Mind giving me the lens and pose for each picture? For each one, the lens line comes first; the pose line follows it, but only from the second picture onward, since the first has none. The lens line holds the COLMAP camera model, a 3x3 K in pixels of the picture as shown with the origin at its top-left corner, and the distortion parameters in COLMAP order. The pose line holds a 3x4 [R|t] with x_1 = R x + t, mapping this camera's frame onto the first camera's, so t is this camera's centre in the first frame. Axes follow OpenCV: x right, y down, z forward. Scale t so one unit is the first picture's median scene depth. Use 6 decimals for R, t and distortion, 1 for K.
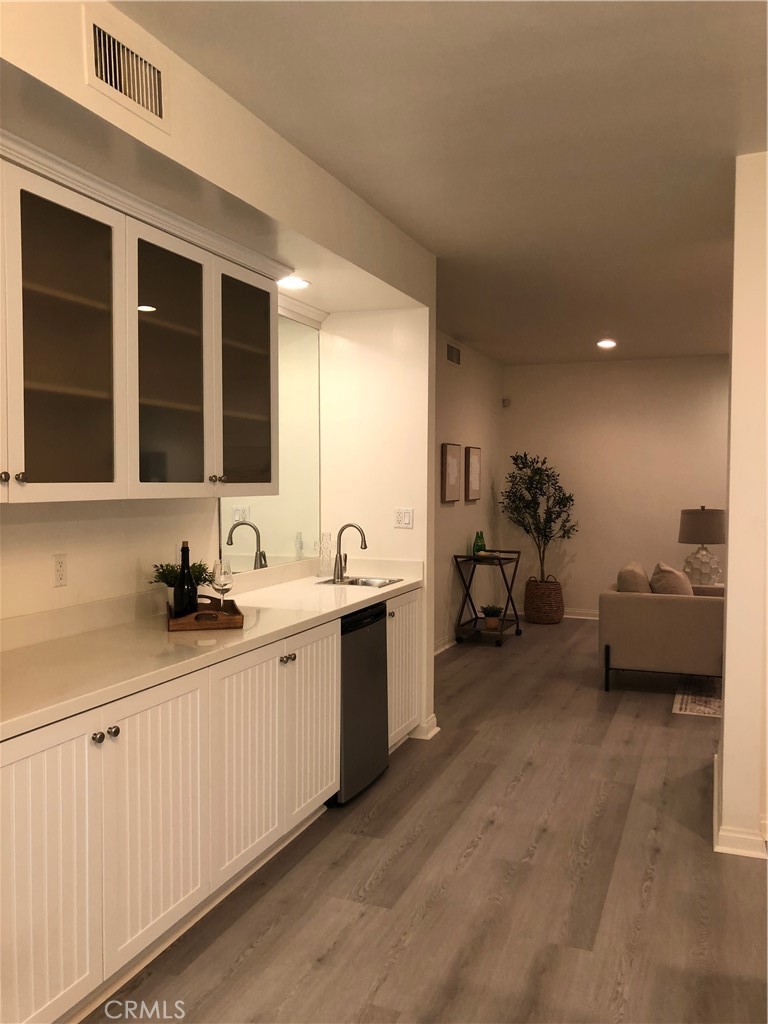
lens RADIAL K [[837.0, 0, 384.0], [0, 837.0, 512.0], [0, 0, 1]] dist [0.066334, -0.005925]
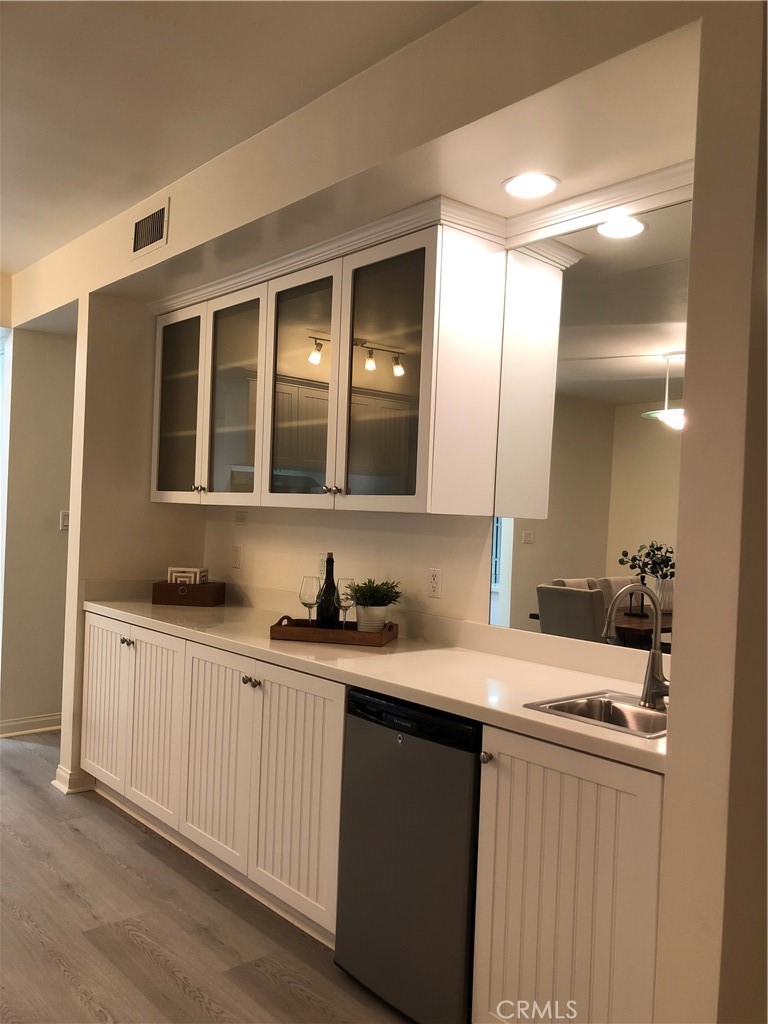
lens RADIAL K [[835.8, 0, 383.1], [0, 835.8, 476.0], [0, 0, 1]] dist [0.006298, -0.014664]
pose [[-0.444540, -0.022615, -0.895474, 0.249351], [-0.049403, 0.998779, -0.000699, -0.023705], [0.894396, 0.043929, -0.445114, 0.591488]]
